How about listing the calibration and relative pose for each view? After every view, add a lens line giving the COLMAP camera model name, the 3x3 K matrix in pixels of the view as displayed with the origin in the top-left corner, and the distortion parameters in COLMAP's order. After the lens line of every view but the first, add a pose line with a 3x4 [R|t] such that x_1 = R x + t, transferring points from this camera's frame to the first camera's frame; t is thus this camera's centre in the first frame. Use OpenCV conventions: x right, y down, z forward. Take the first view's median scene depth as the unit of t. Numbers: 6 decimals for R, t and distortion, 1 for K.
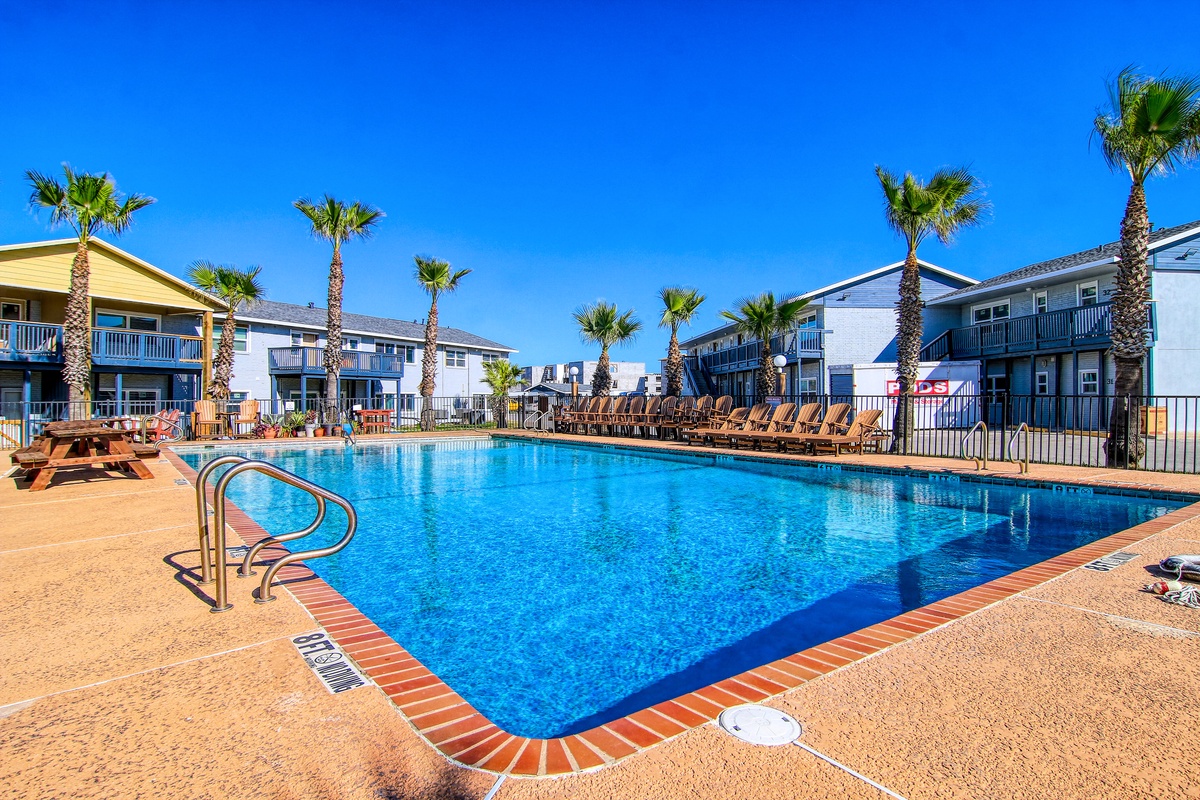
lens RADIAL K [[669.5, 0, 600.6], [0, 669.5, 400.9], [0, 0, 1]] dist [-0.008803, -0.000797]
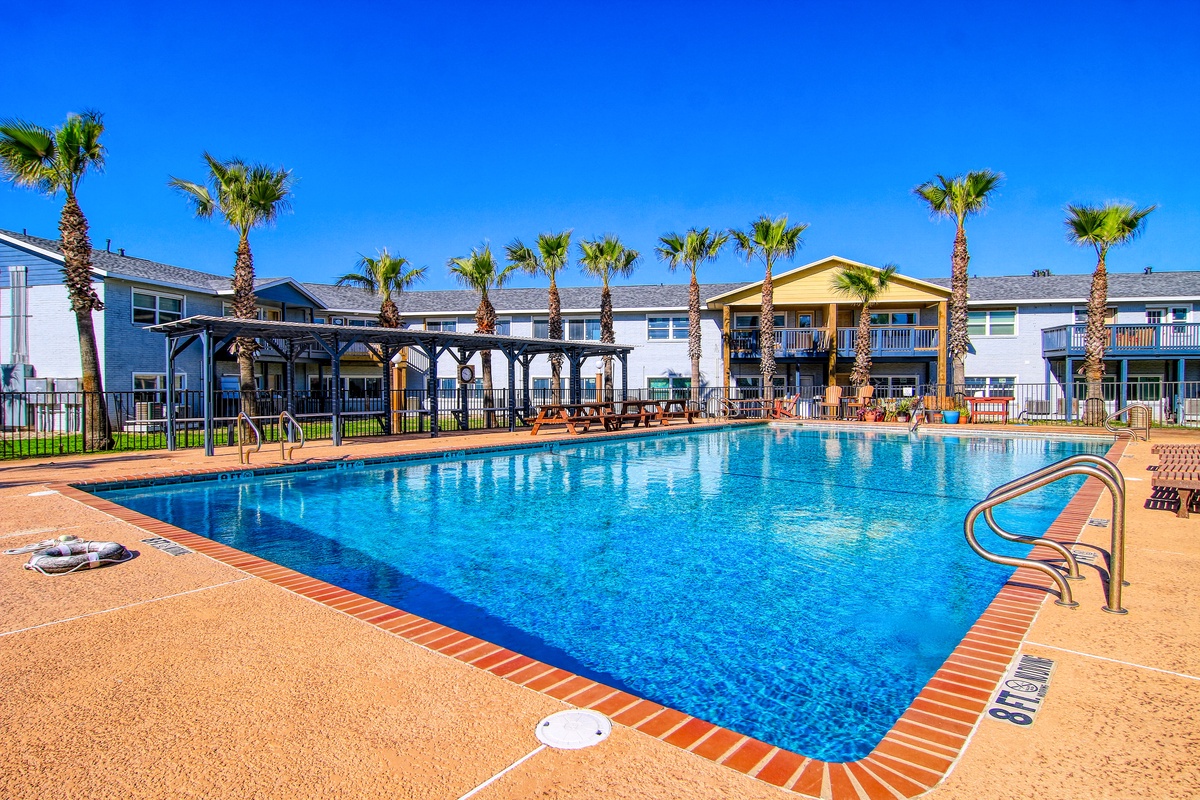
lens RADIAL K [[669.5, 0, 600.5], [0, 669.5, 395.9], [0, 0, 1]] dist [-0.008803, -0.000797]
pose [[0.247316, 0.018208, -0.968764, 0.260656], [-0.000436, 0.999825, 0.018680, -0.003240], [0.968935, -0.004198, 0.247280, 0.179372]]
